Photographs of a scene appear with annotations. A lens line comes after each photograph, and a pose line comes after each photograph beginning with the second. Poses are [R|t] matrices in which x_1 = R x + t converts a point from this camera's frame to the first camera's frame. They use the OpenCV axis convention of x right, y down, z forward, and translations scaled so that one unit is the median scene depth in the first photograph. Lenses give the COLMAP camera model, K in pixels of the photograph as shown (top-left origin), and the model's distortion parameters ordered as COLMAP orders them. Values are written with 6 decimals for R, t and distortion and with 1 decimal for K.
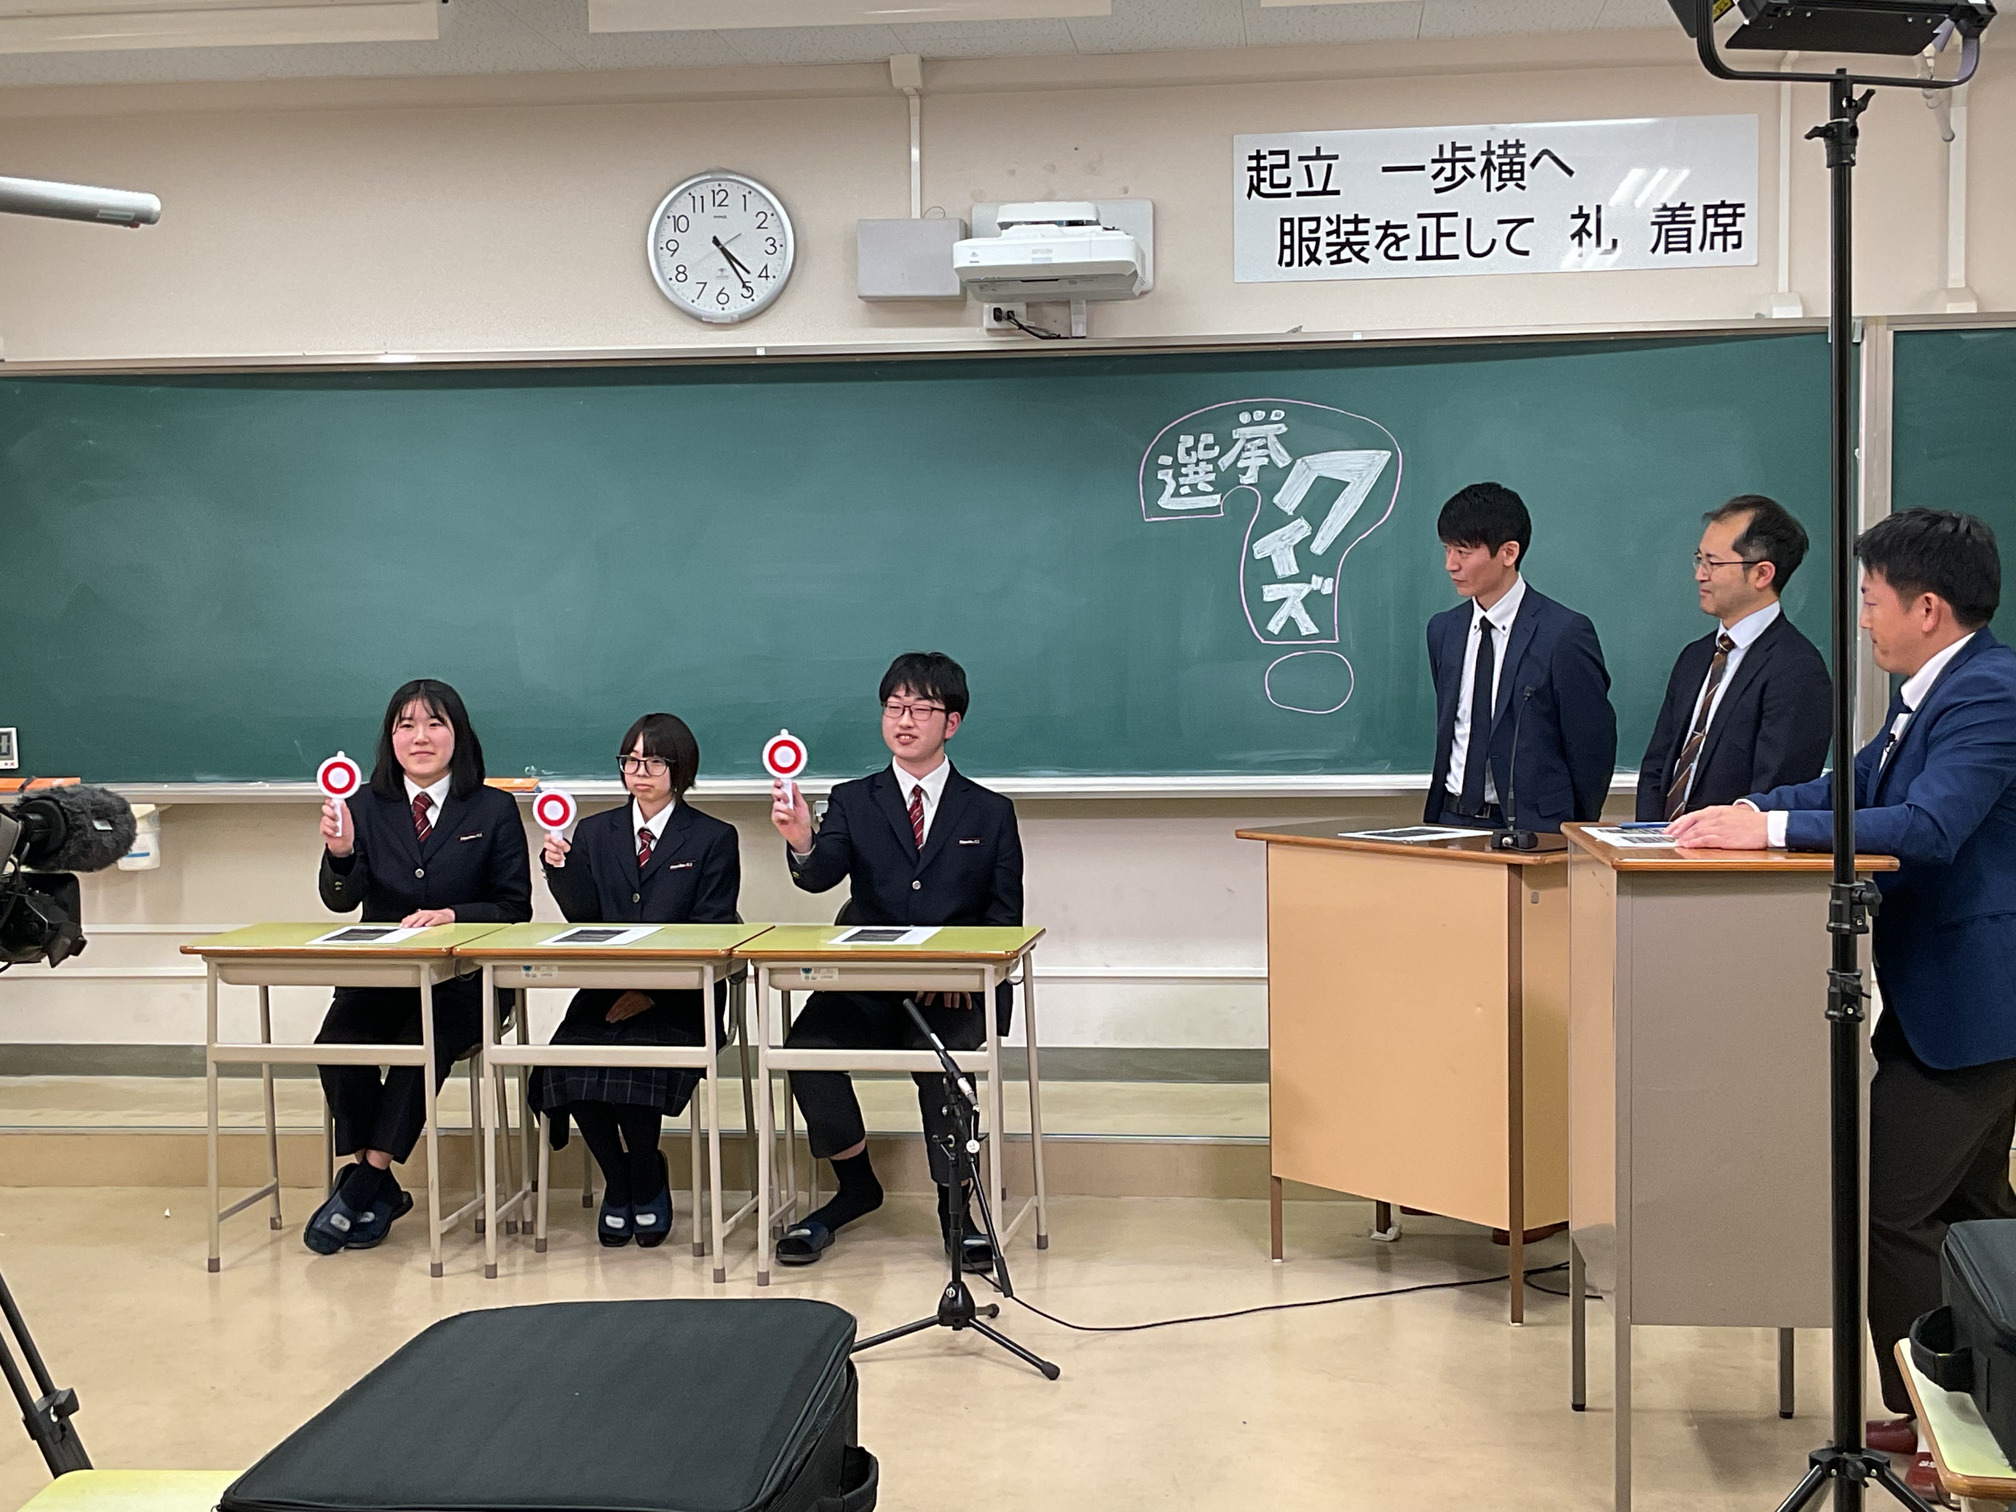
lens RADIAL K [[2654.7, 0, 1008.0], [0, 2654.7, 756.0], [0, 0, 1]] dist [0.073130, -0.083095]
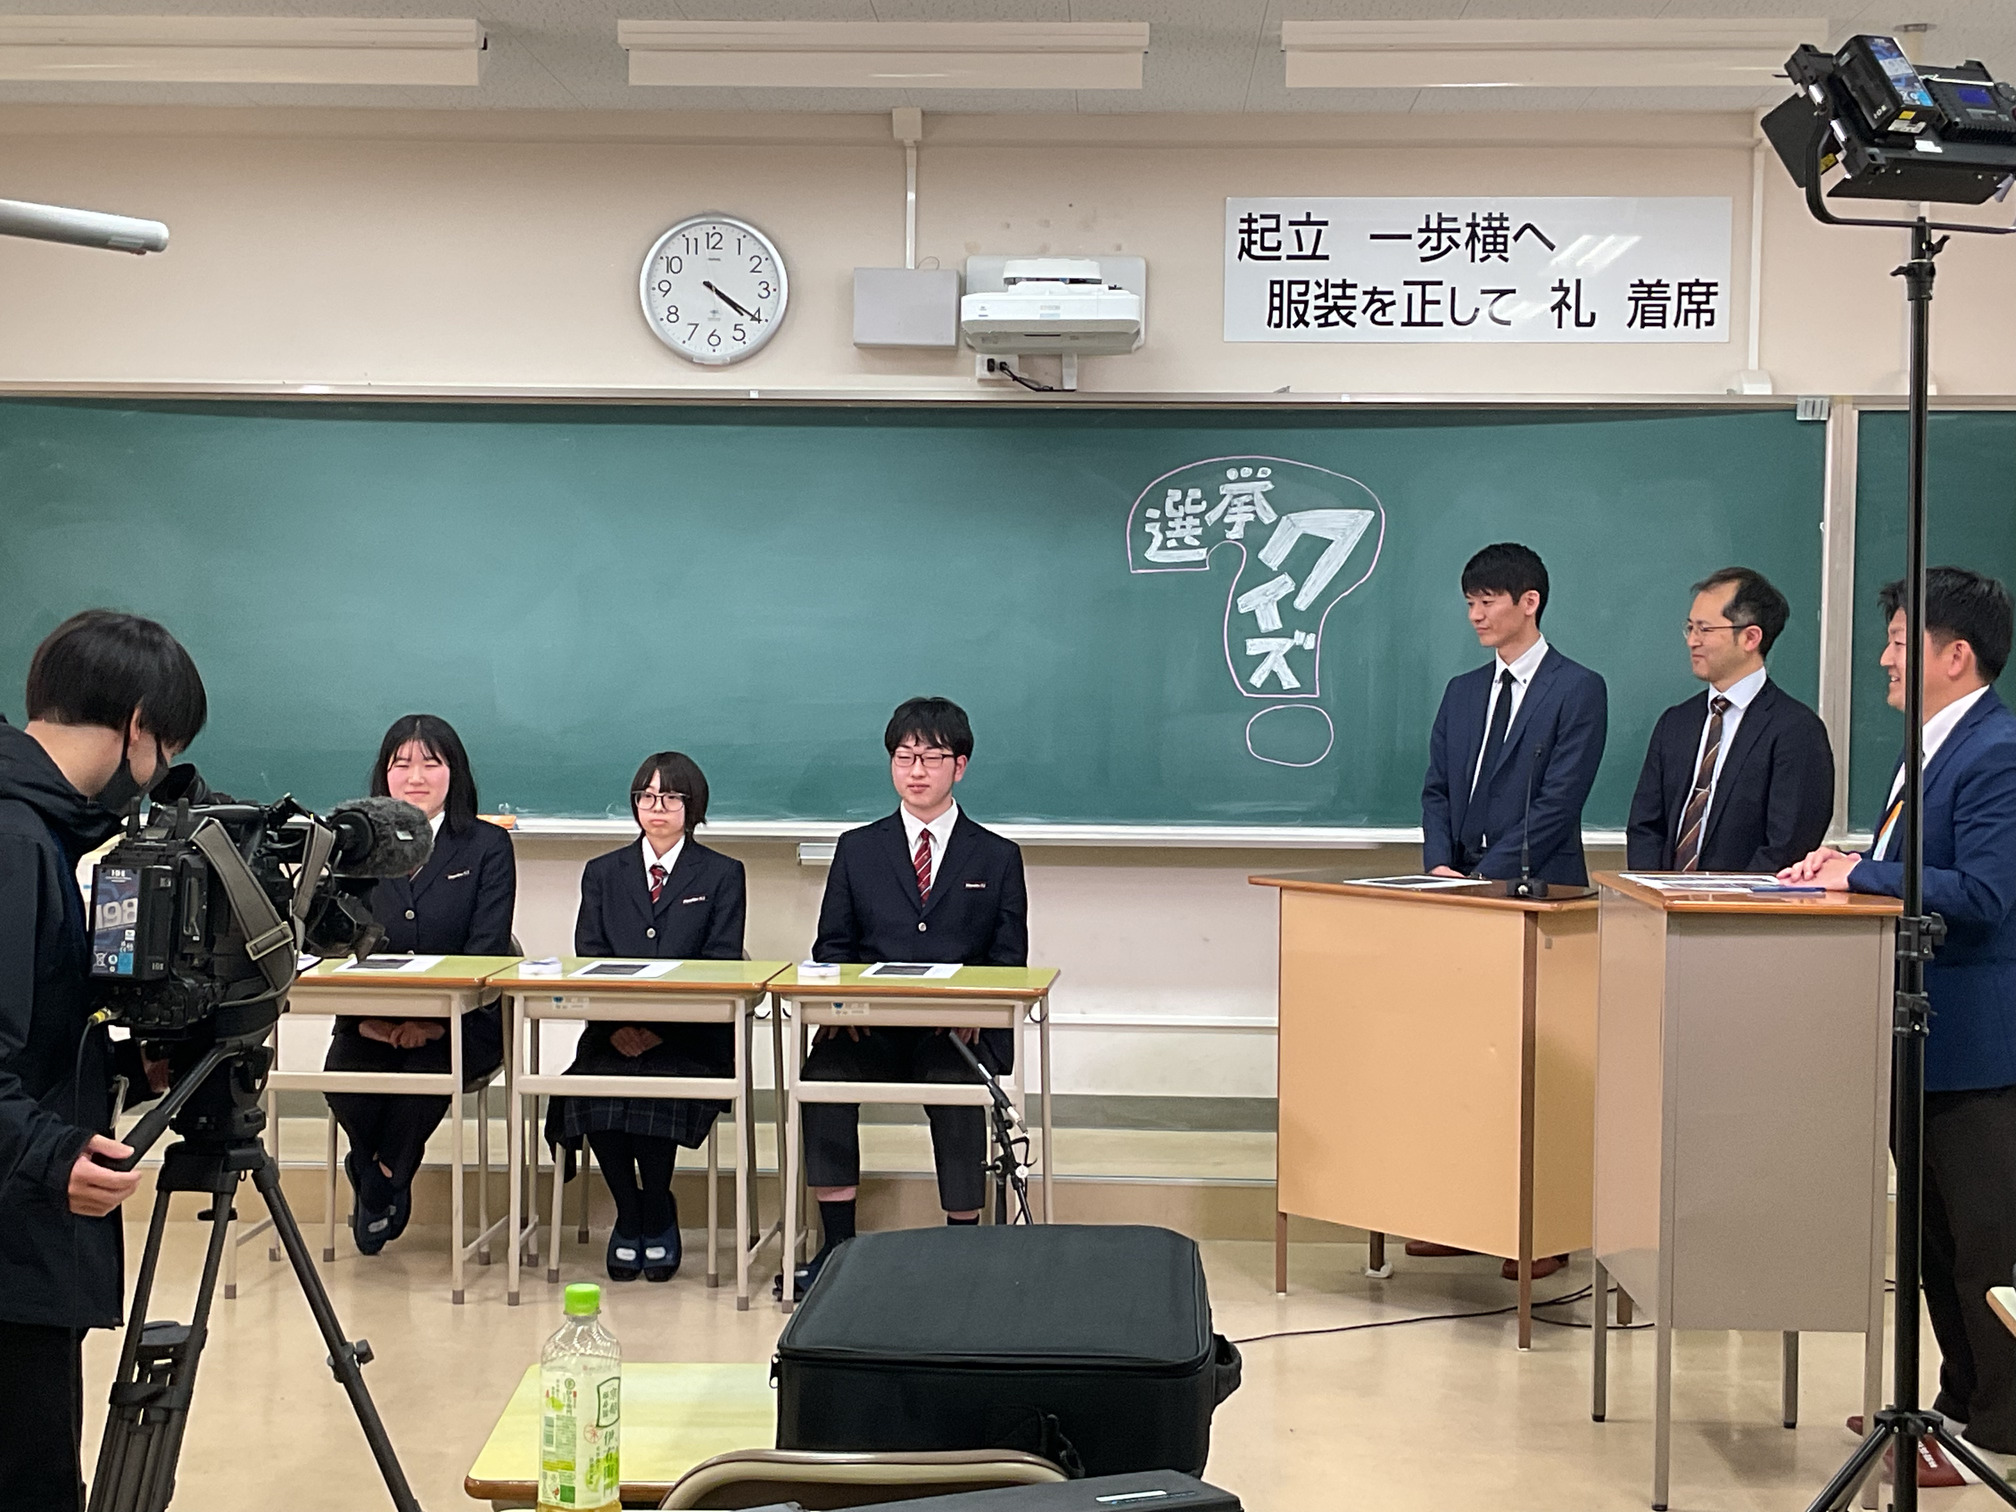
lens RADIAL K [[2929.8, 0, 1008.0], [0, 2929.8, 756.0], [0, 0, 1]] dist [0.047288, 0.081326]
pose [[0.996920, 0.020956, 0.075575, -0.079854], [-0.019429, 0.999593, -0.020882, 0.005633], [-0.075982, 0.019349, 0.996921, -0.110261]]
